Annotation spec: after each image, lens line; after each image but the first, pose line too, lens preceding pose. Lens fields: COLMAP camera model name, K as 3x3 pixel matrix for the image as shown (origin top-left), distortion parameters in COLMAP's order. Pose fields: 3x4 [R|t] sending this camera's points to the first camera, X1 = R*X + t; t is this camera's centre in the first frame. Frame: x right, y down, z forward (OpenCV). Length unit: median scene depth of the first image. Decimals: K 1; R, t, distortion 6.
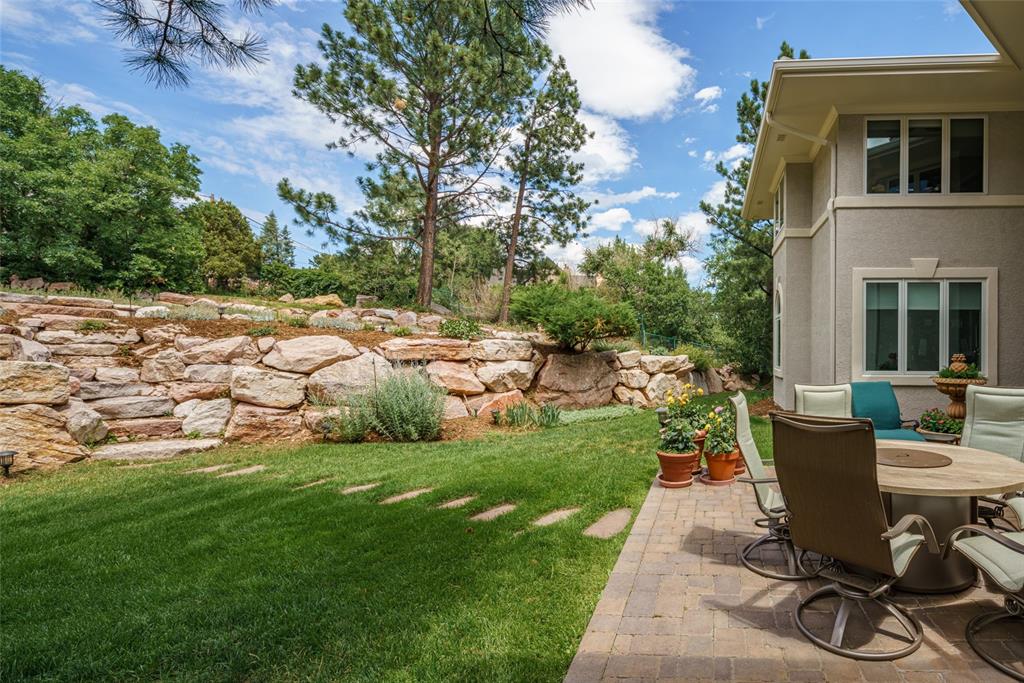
lens RADIAL K [[526.7, 0, 512.0], [0, 526.7, 341.5], [0, 0, 1]] dist [0.003081, 0.000447]
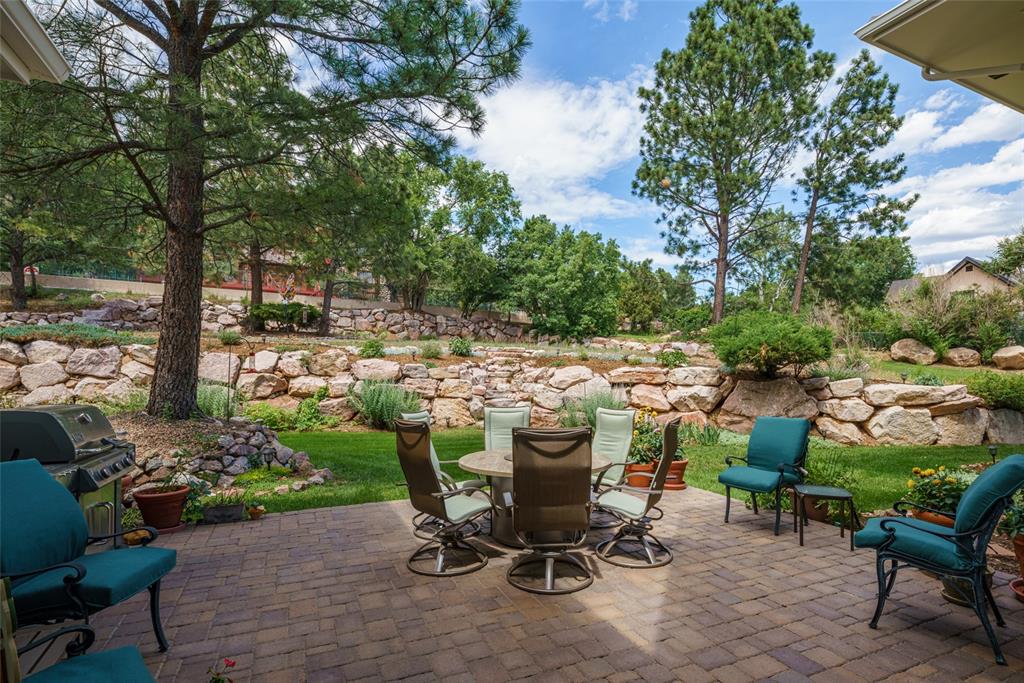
lens RADIAL K [[489.4, 0, 512.0], [0, 489.4, 341.5], [0, 0, 1]] dist [0.000322, -0.000024]
pose [[0.473451, -0.052866, -0.879232, 0.750612], [0.012514, 0.998500, -0.053299, -0.007864], [0.880731, 0.014231, 0.473402, 0.126899]]
